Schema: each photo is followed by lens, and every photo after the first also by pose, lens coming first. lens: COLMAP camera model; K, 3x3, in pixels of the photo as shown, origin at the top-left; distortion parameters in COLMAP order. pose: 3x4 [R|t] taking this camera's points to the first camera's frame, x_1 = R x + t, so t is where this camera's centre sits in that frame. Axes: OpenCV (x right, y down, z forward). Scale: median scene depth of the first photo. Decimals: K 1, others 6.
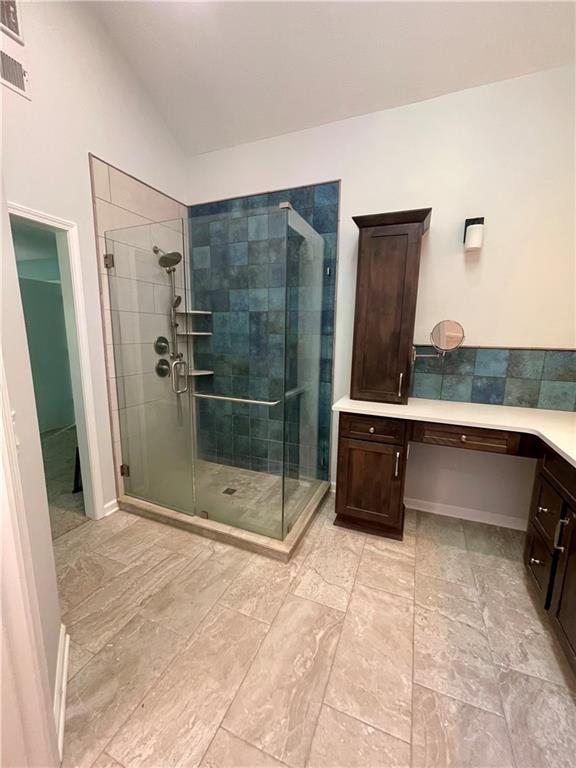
lens RADIAL K [[308.6, 0, 288.3], [0, 308.6, 380.4], [0, 0, 1]] dist [-0.001390, -0.001003]
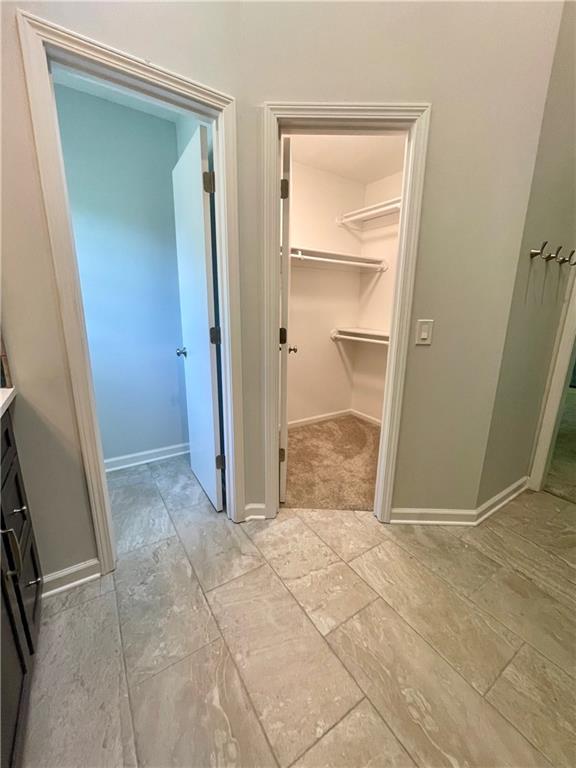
lens RADIAL K [[308.6, 0, 285.9], [0, 308.6, 383.0], [0, 0, 1]] dist [-0.001390, -0.001003]
pose [[-0.564268, 0.171789, -0.807521, 0.710398], [-0.156418, 0.938151, 0.308878, 0.023571], [0.810639, 0.300601, -0.502497, 0.920380]]
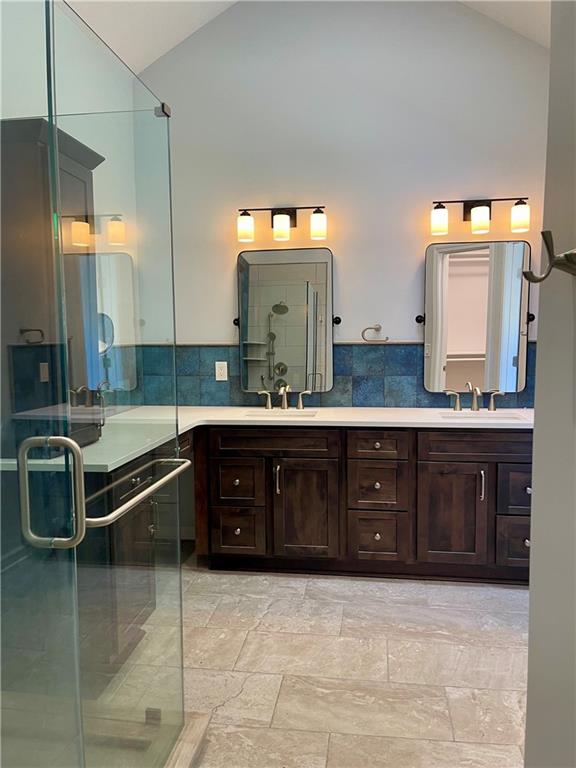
lens RADIAL K [[567.9, 0, 288.7], [0, 567.9, 384.9], [0, 0, 1]] dist [-0.062594, -0.012411]
pose [[-0.242121, -0.099405, 0.965141, -1.399961], [0.166474, 0.975730, 0.142258, -0.223659], [-0.955858, 0.195115, -0.219696, 1.428018]]
